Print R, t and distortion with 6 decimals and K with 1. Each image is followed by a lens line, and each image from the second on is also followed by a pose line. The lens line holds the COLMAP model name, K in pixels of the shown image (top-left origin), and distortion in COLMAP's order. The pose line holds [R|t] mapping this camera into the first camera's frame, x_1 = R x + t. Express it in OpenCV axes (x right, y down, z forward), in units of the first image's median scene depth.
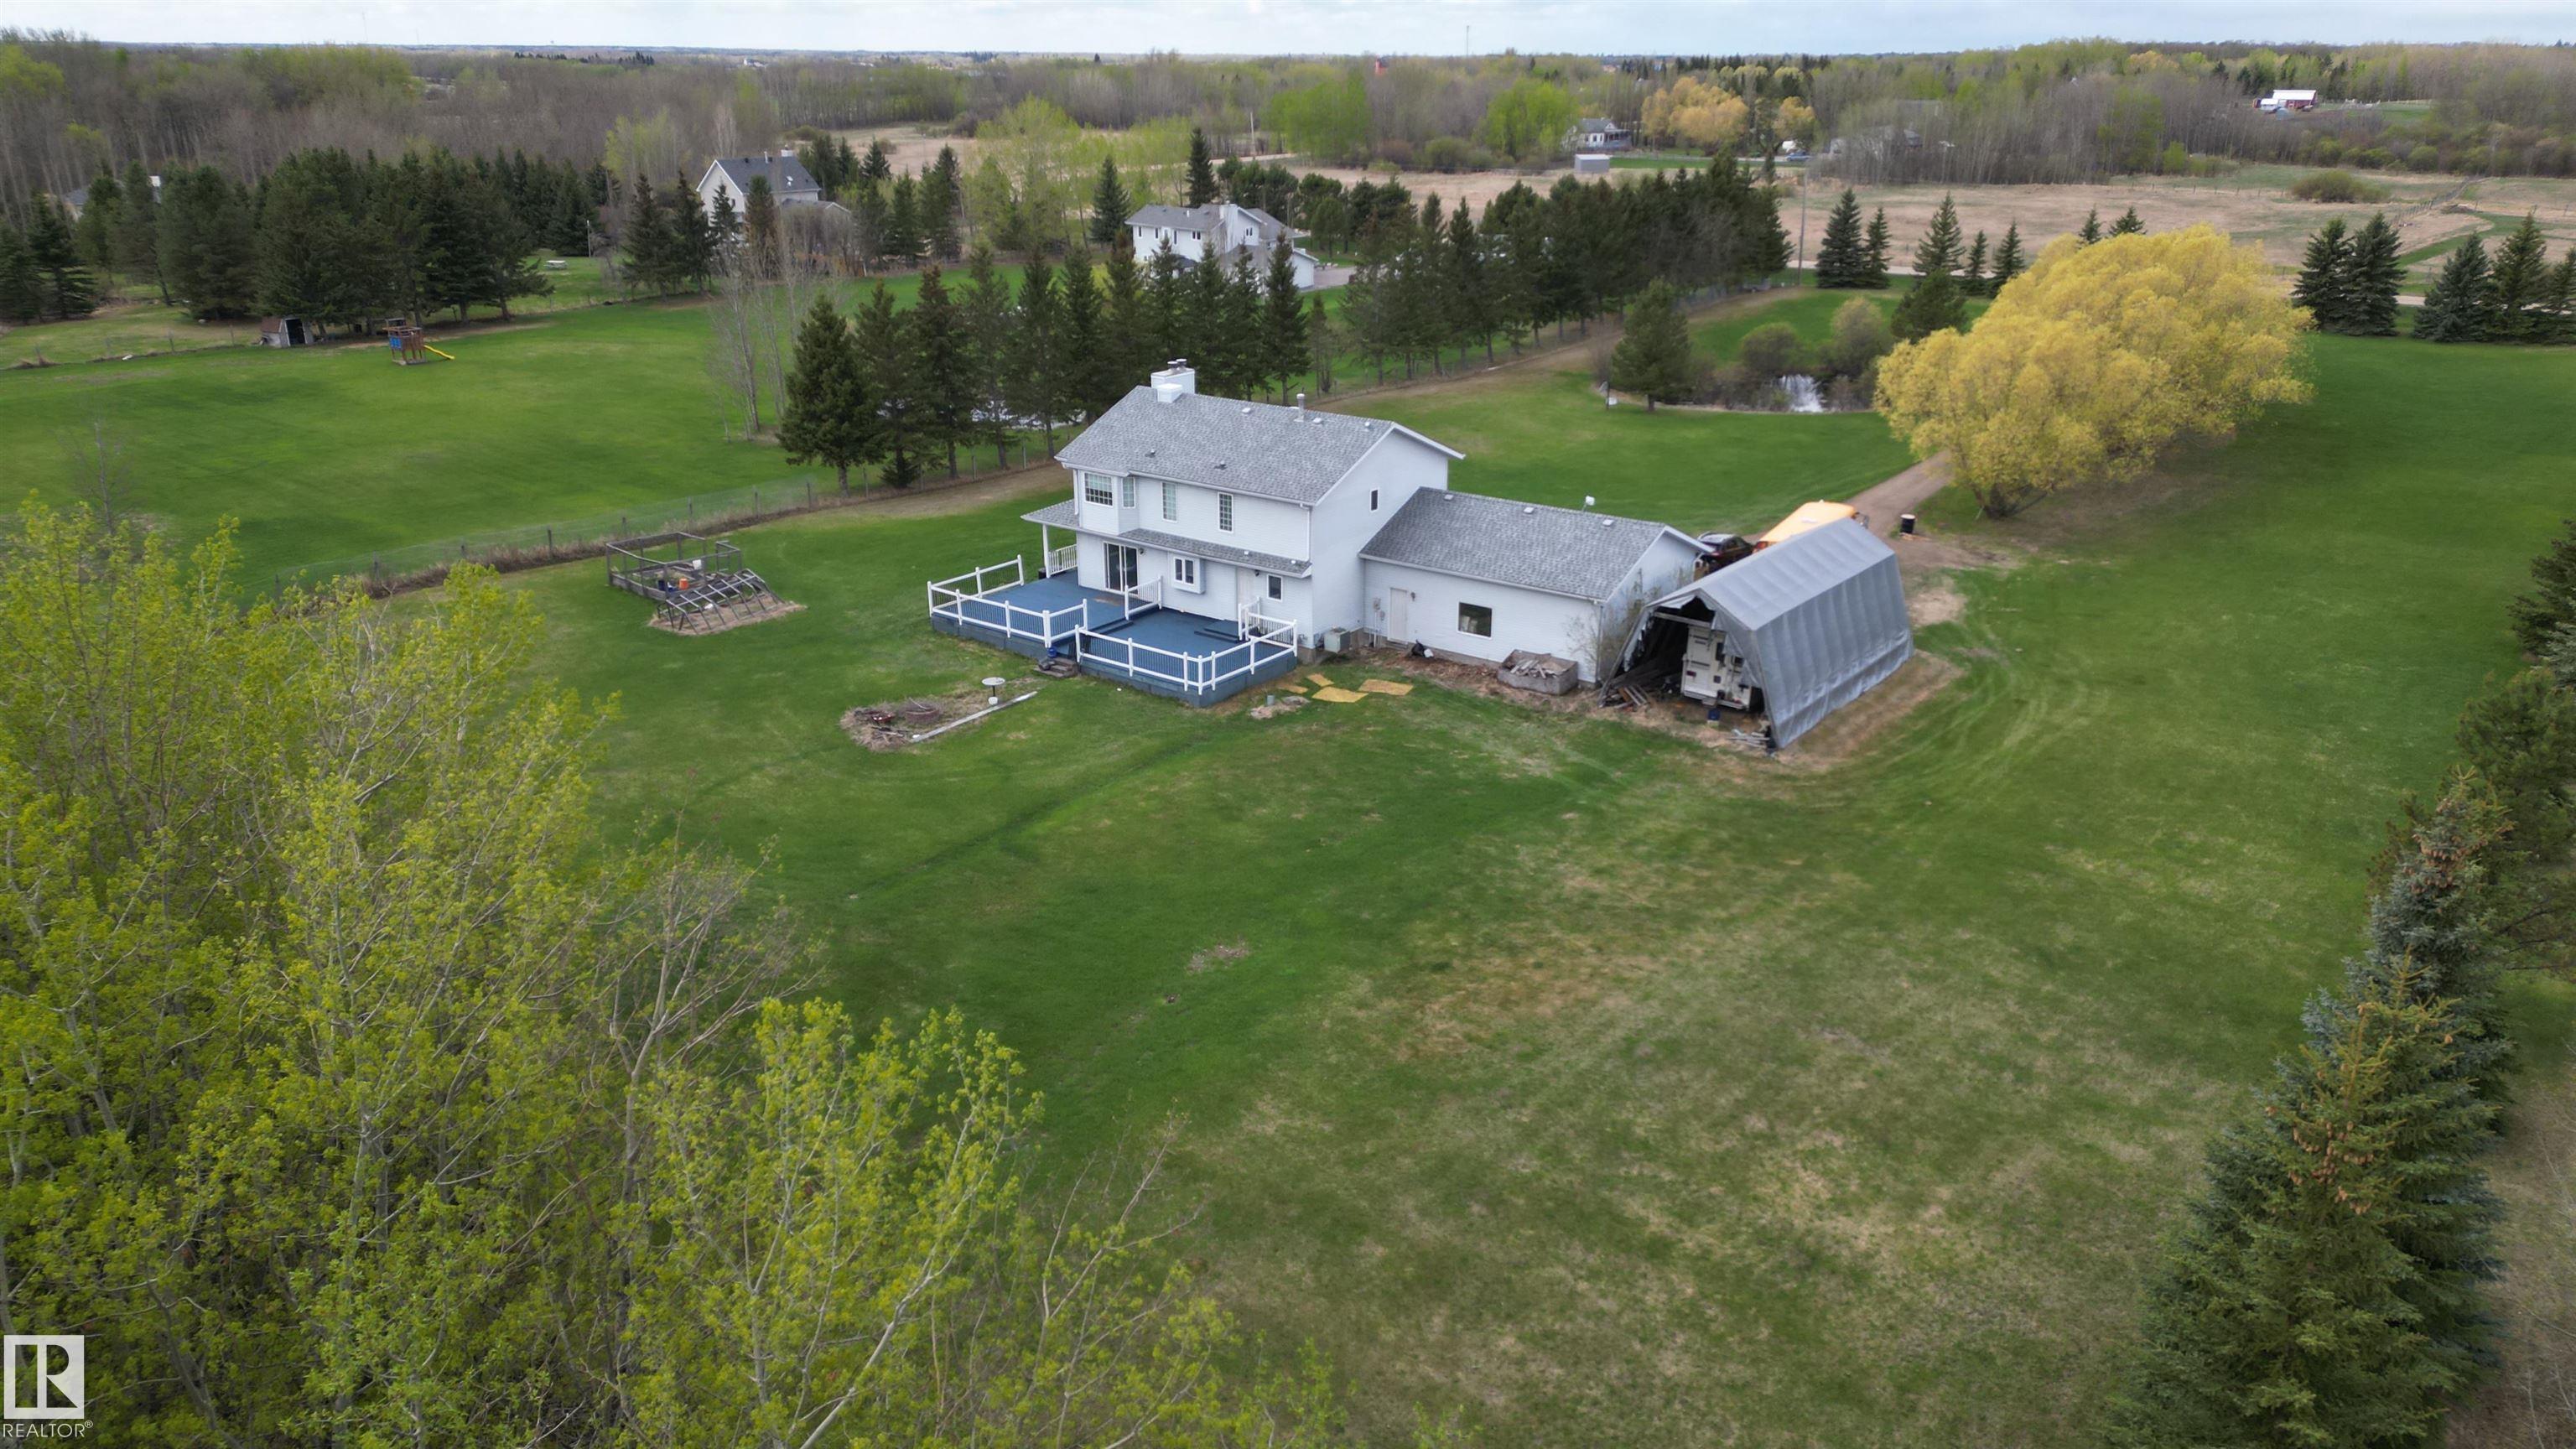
lens RADIAL K [[1800.8, 0, 1315.5], [0, 1800.8, 728.3], [0, 0, 1]] dist [0.114455, -0.121733]
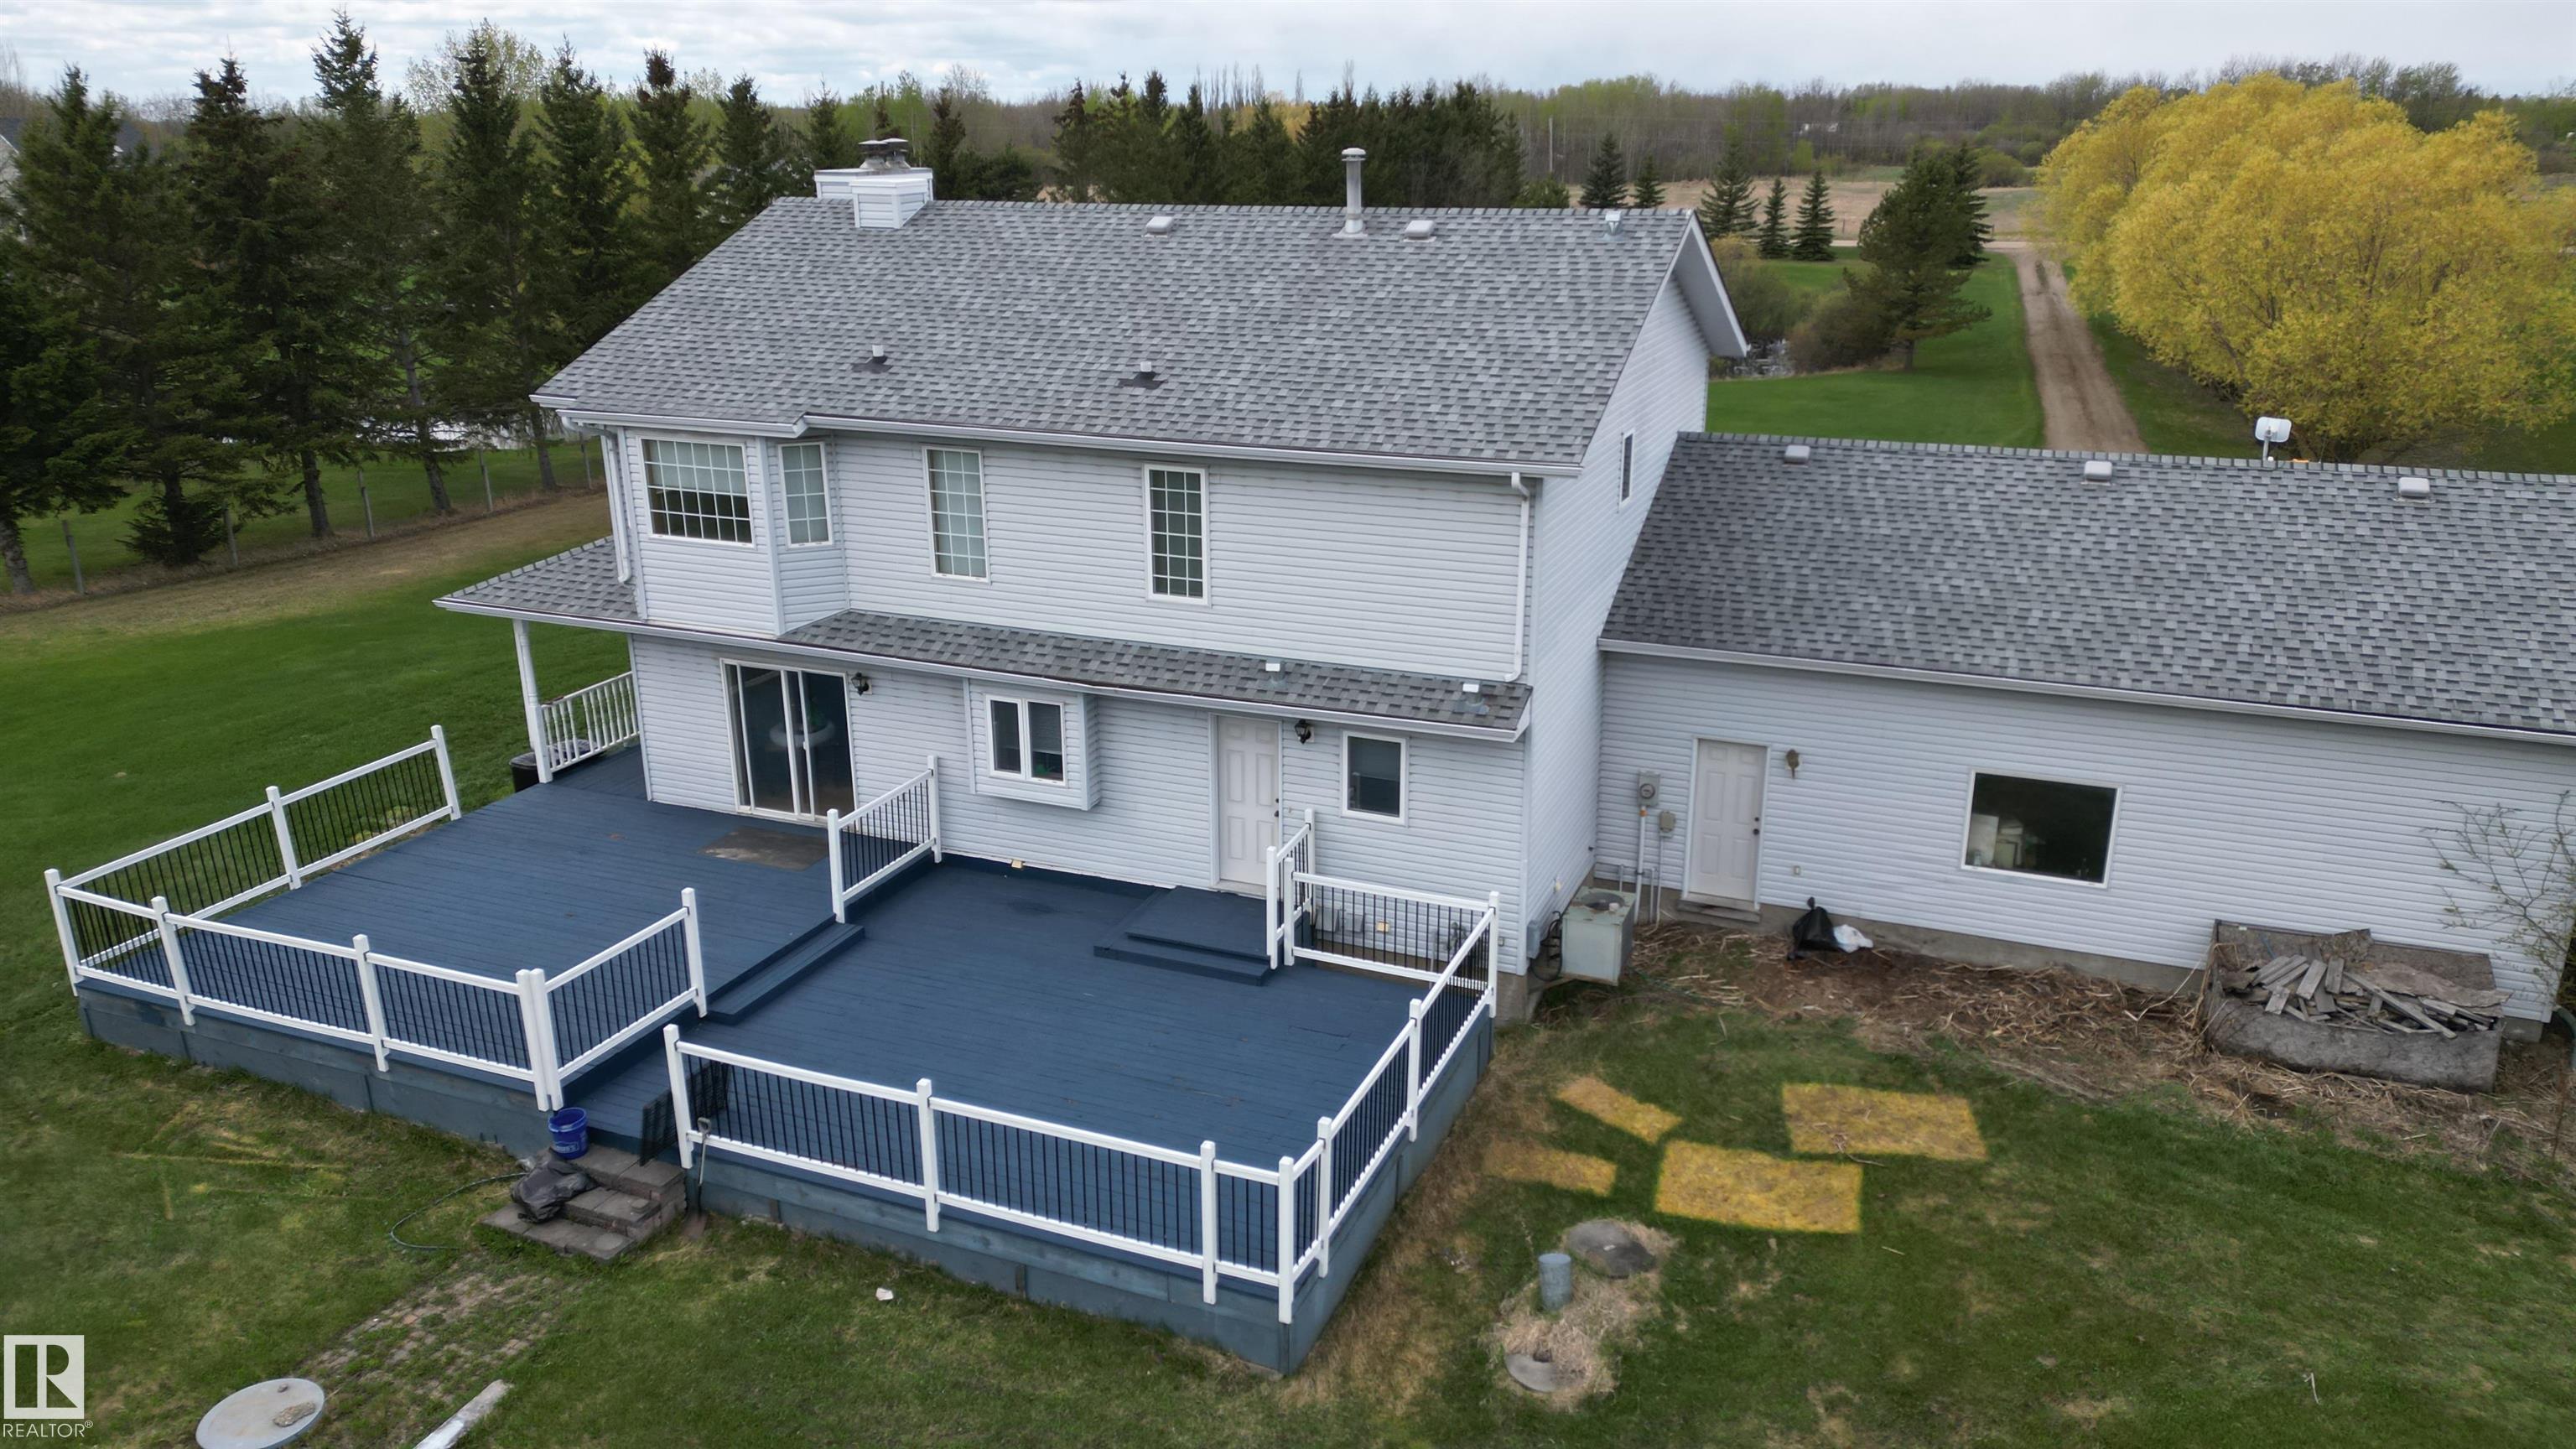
lens RADIAL K [[1800.8, 0, 1315.5], [0, 1800.8, 728.3], [0, 0, 1]] dist [0.114455, -0.121733]
pose [[0.969242, -0.085671, 0.230717, -0.096635], [0.093839, 0.995282, -0.024643, -0.078222], [-0.227518, 0.045535, 0.972709, 0.705264]]
